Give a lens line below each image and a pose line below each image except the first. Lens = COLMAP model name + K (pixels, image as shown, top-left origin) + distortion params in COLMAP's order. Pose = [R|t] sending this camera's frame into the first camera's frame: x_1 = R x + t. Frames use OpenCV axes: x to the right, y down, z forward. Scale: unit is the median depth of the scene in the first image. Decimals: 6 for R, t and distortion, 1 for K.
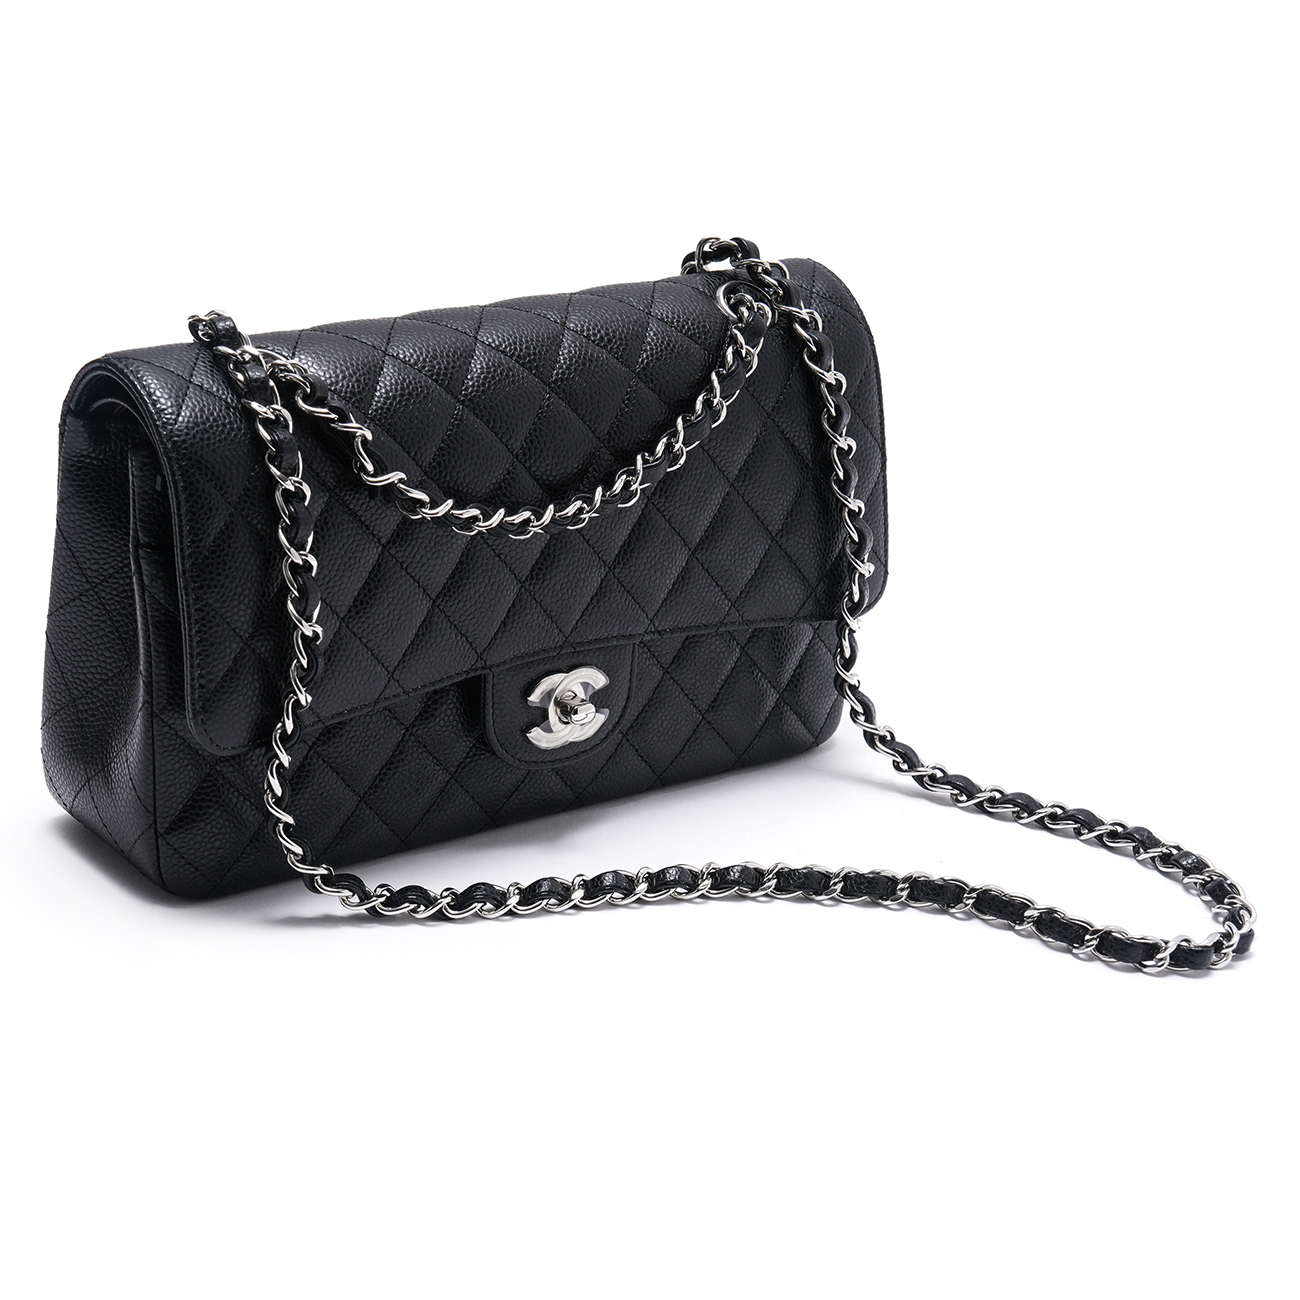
lens RADIAL K [[5297.1, 0, 650.0], [0, 5297.1, 649.6], [0, 0, 1]] dist [0.288828, 0.000000]
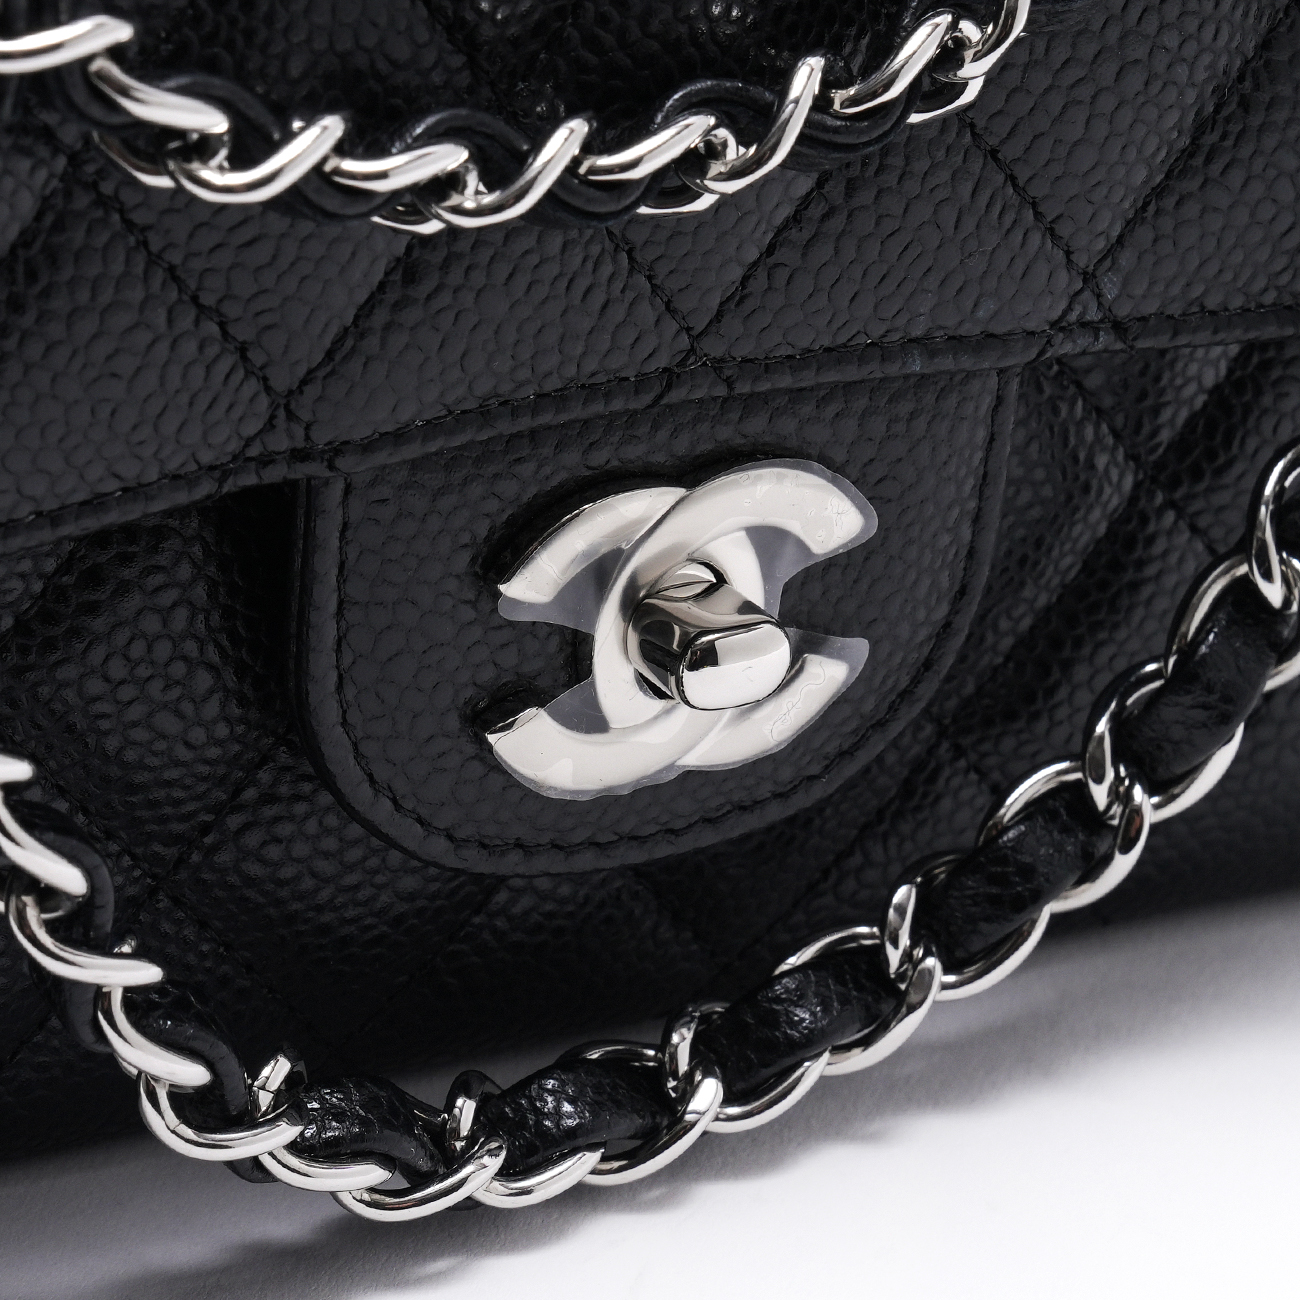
lens RADIAL K [[5297.1, 0, 650.3], [0, 5297.1, 650.1], [0, 0, 1]] dist [0.288828, 0.000000]
pose [[0.976475, 0.104087, -0.188844, 0.028017], [-0.070508, 0.981764, 0.176545, -0.029986], [0.203776, -0.159077, 0.966007, 0.772540]]
